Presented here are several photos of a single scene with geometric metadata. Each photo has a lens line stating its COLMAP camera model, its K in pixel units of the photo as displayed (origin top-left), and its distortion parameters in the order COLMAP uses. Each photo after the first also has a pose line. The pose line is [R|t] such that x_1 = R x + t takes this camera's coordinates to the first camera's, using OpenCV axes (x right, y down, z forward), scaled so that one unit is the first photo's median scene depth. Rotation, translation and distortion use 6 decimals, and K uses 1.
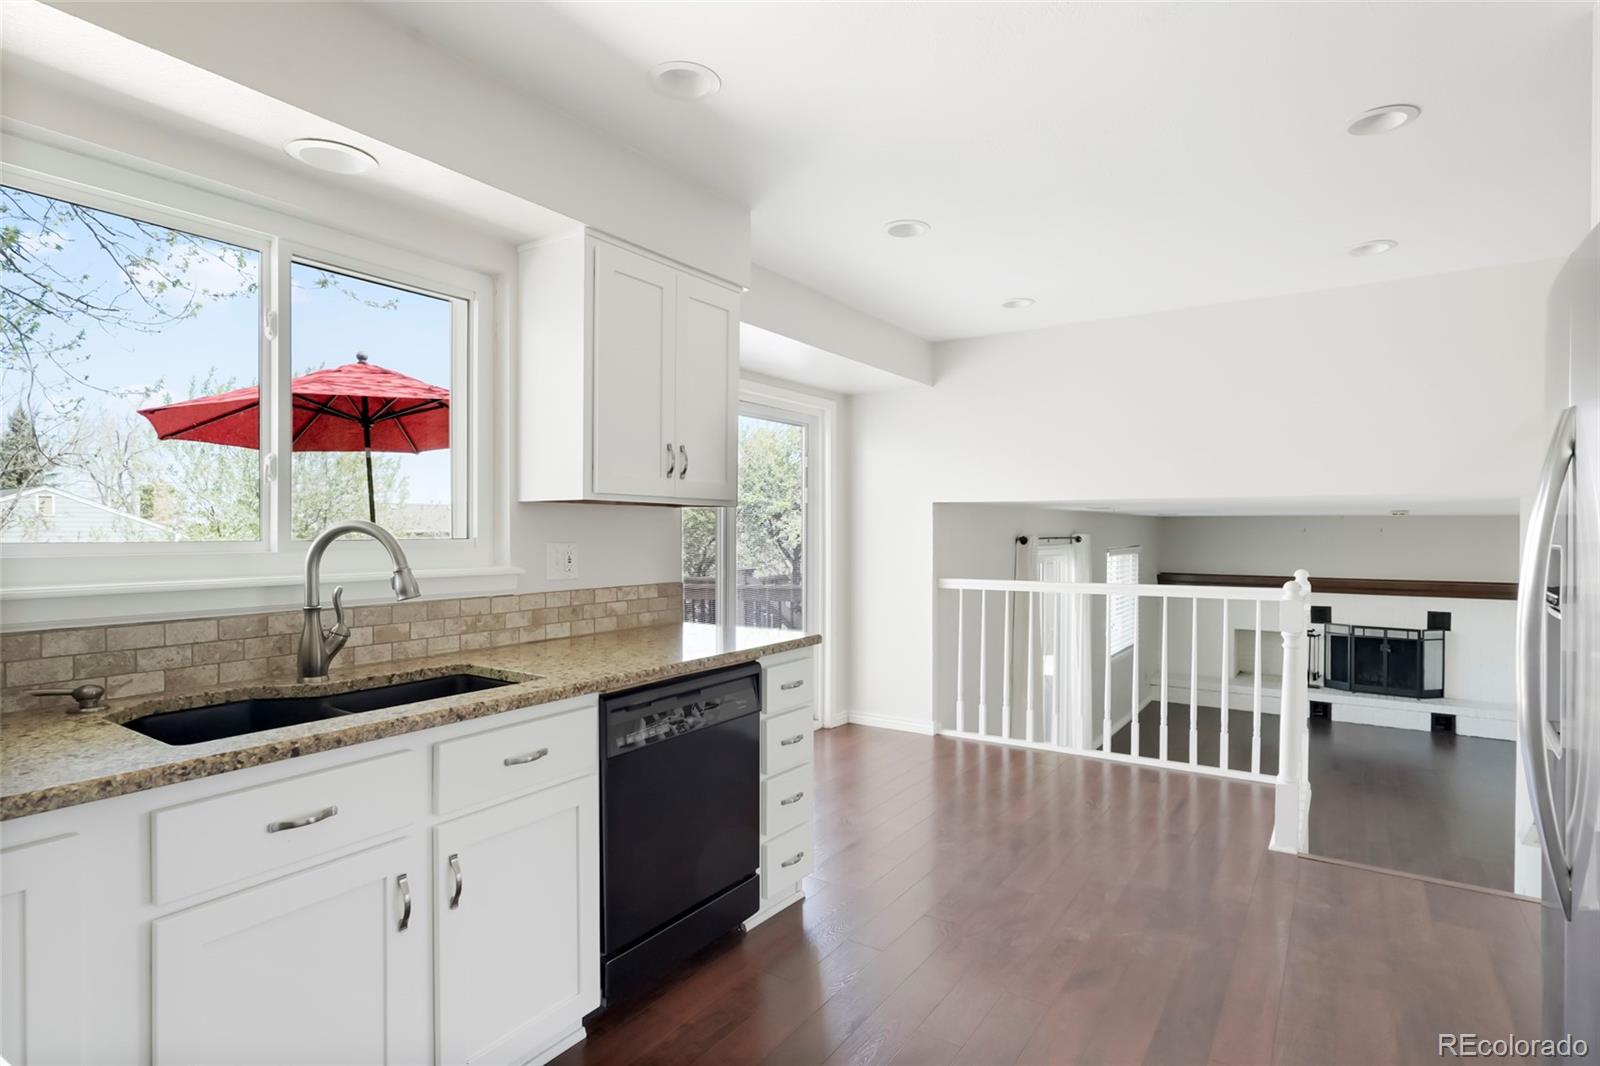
lens RADIAL K [[811.6, 0, 802.6], [0, 811.6, 532.6], [0, 0, 1]] dist [-0.000412, 0.000495]
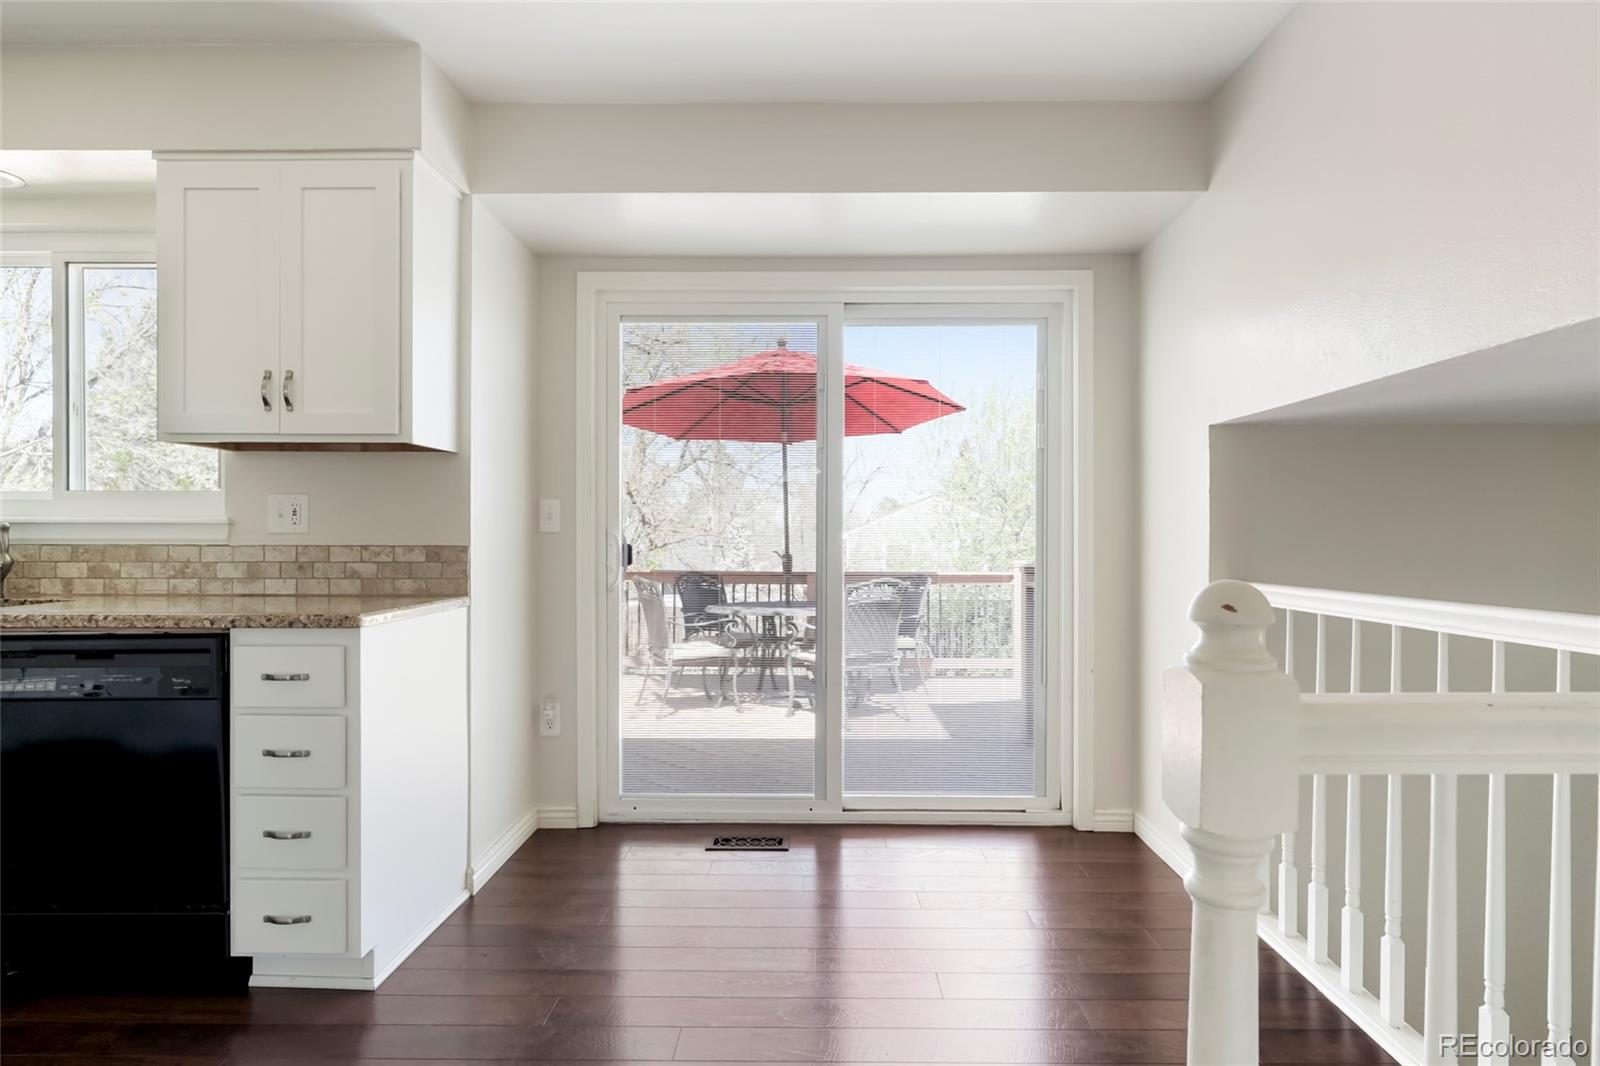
lens RADIAL K [[885.3, 0, 801.0], [0, 885.3, 535.0], [0, 0, 1]] dist [-0.000072, -0.000841]
pose [[0.548245, 0.001898, -0.836316, 0.908317], [-0.005624, 0.999983, -0.001417, 0.059580], [0.836299, 0.005480, 0.548246, 0.956732]]
